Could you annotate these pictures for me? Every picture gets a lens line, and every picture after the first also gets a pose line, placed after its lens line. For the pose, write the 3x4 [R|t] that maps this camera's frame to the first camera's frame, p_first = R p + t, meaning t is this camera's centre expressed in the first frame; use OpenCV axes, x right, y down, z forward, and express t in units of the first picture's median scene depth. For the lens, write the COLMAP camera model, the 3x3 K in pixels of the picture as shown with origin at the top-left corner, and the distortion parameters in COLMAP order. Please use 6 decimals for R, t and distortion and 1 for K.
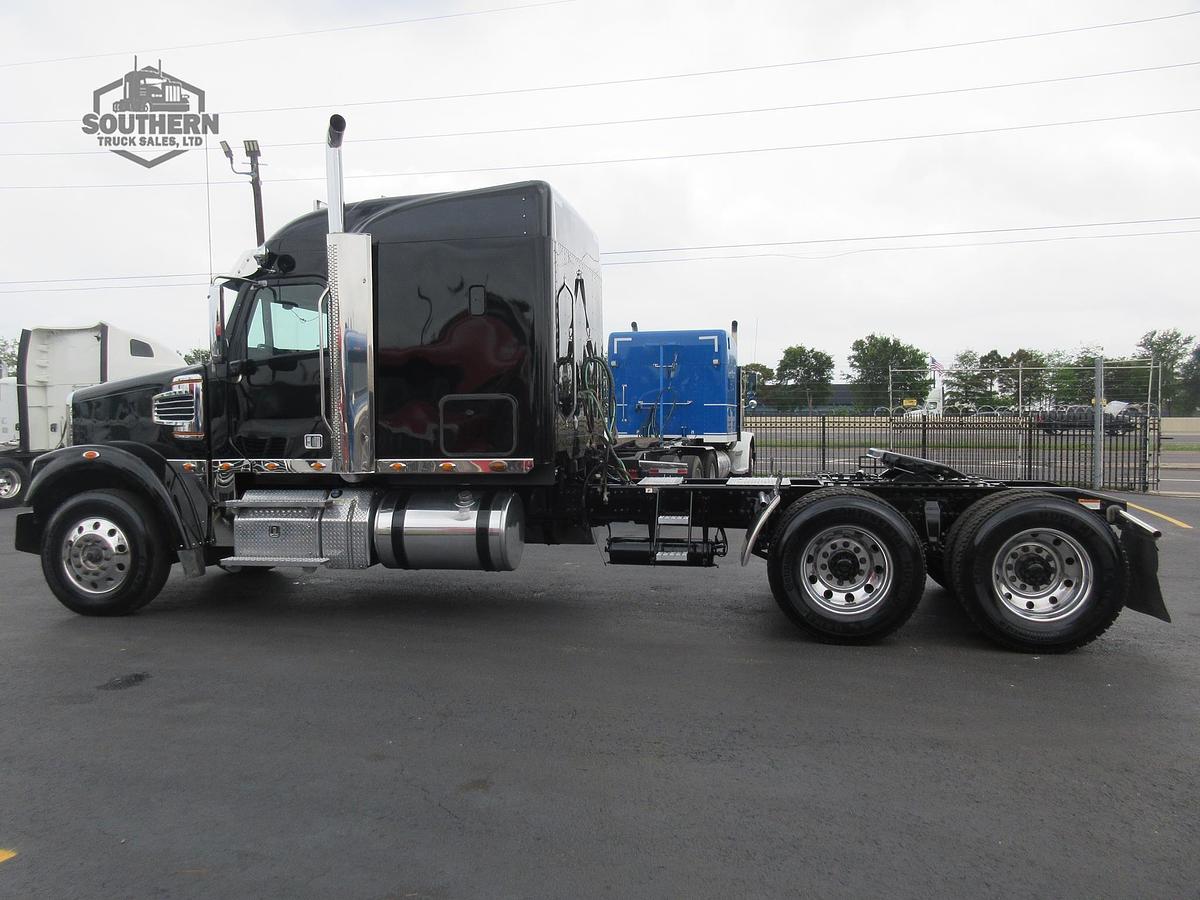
lens RADIAL K [[929.0, 0, 603.9], [0, 929.0, 452.7], [0, 0, 1]] dist [0.029509, -0.008403]
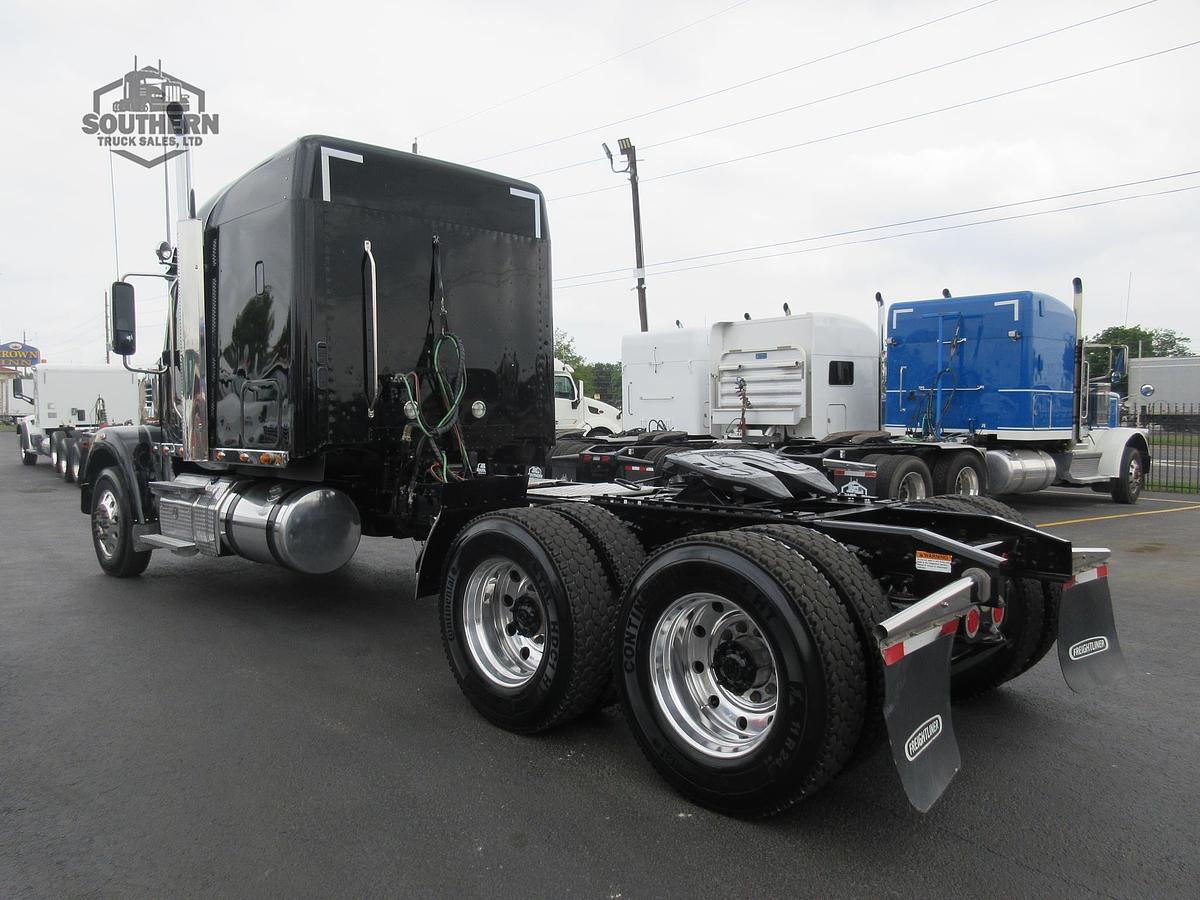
lens RADIAL K [[929.0, 0, 603.9], [0, 929.0, 452.7], [0, 0, 1]] dist [0.029509, -0.008403]
pose [[0.825076, 0.033951, -0.564001, 0.276118], [-0.026496, 0.999420, 0.021402, -0.007909], [0.564400, -0.002715, 0.825497, 0.176621]]
